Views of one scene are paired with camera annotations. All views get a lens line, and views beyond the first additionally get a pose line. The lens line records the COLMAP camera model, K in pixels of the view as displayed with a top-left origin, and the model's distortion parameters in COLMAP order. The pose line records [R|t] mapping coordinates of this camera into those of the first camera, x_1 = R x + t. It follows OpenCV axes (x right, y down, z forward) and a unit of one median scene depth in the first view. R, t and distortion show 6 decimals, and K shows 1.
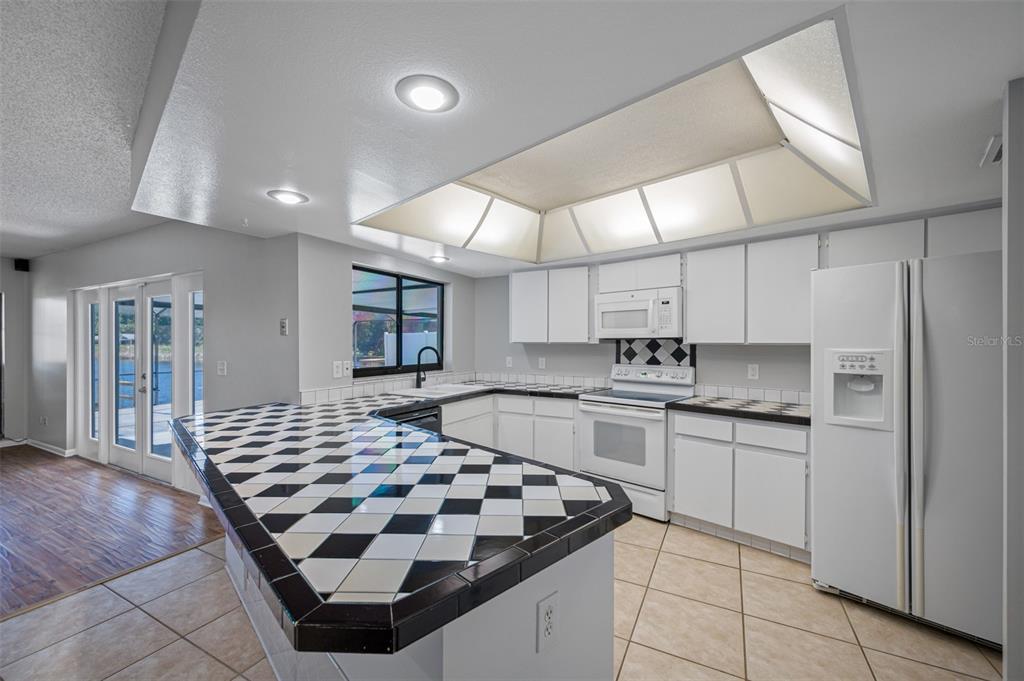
lens RADIAL K [[416.0, 0, 511.0], [0, 416.0, 343.2], [0, 0, 1]] dist [0.000198, 0.000251]
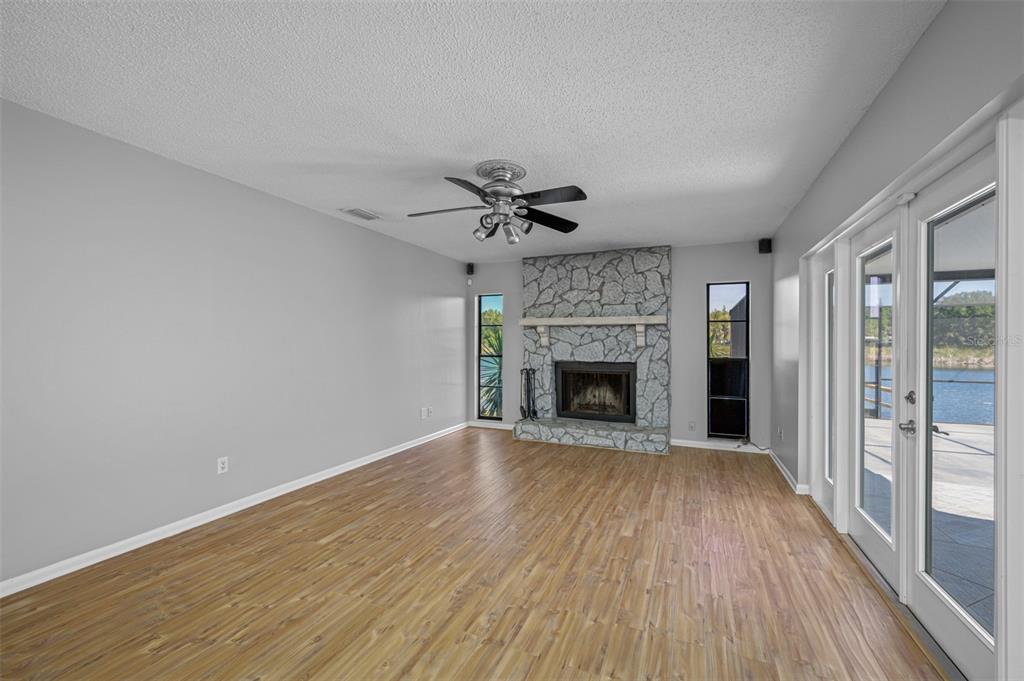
lens RADIAL K [[416.0, 0, 515.3], [0, 416.0, 346.6], [0, 0, 1]] dist [0.000198, 0.000251]
pose [[0.087667, 0.005169, -0.996136, -0.479767], [-0.000213, 0.999987, 0.005170, 0.022754], [0.996150, -0.000241, 0.087667, 0.542624]]
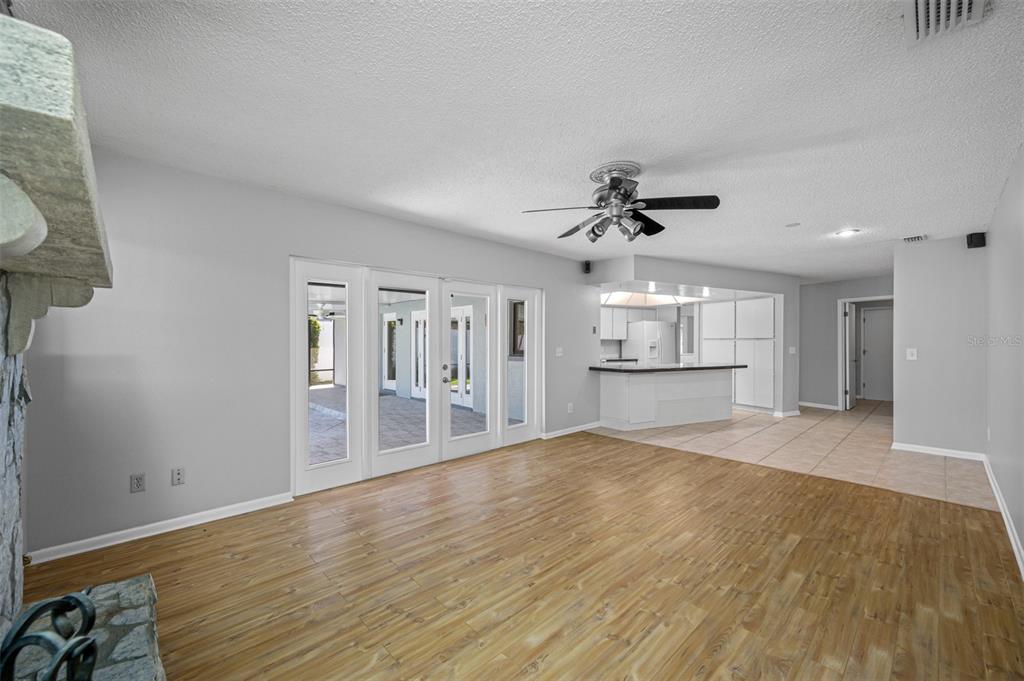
lens RADIAL K [[416.0, 0, 512.9], [0, 416.0, 340.3], [0, 0, 1]] dist [0.000198, 0.000251]
pose [[0.311347, 0.004634, 0.950285, -1.892620], [-0.001320, 0.999989, -0.004444, 0.015980], [-0.950296, 0.000129, 0.311349, 0.526253]]
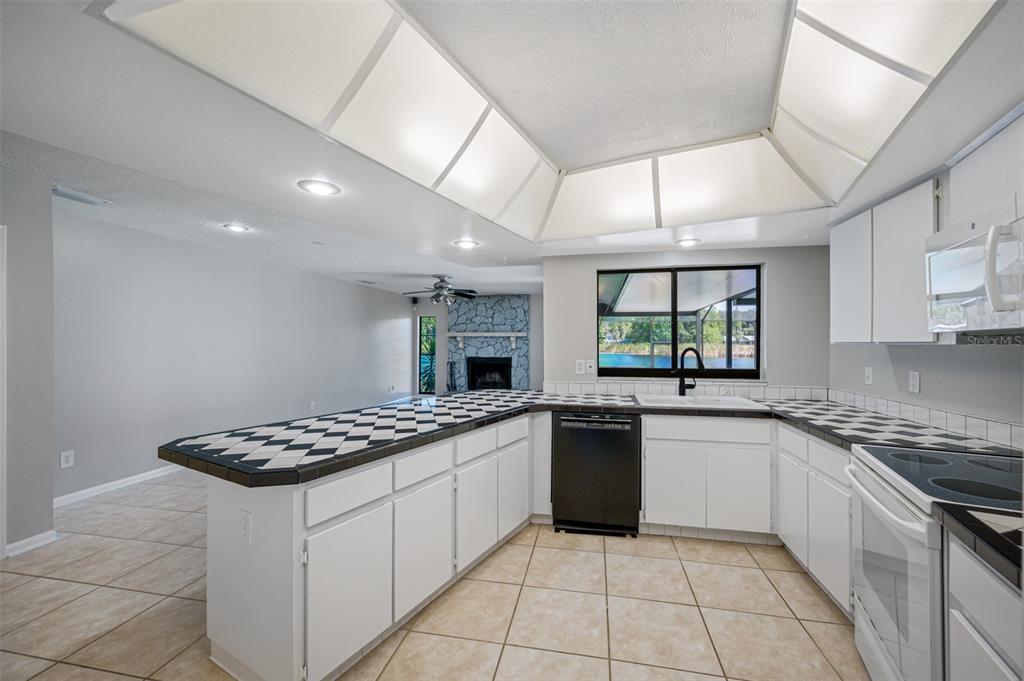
lens RADIAL K [[416.0, 0, 503.8], [0, 416.0, 339.4], [0, 0, 1]] dist [0.000198, 0.000251]
pose [[0.250007, -0.009315, -0.968199, 0.494085], [-0.000444, 0.999953, -0.009735, -0.000572], [0.968244, 0.002863, 0.249991, 0.406552]]
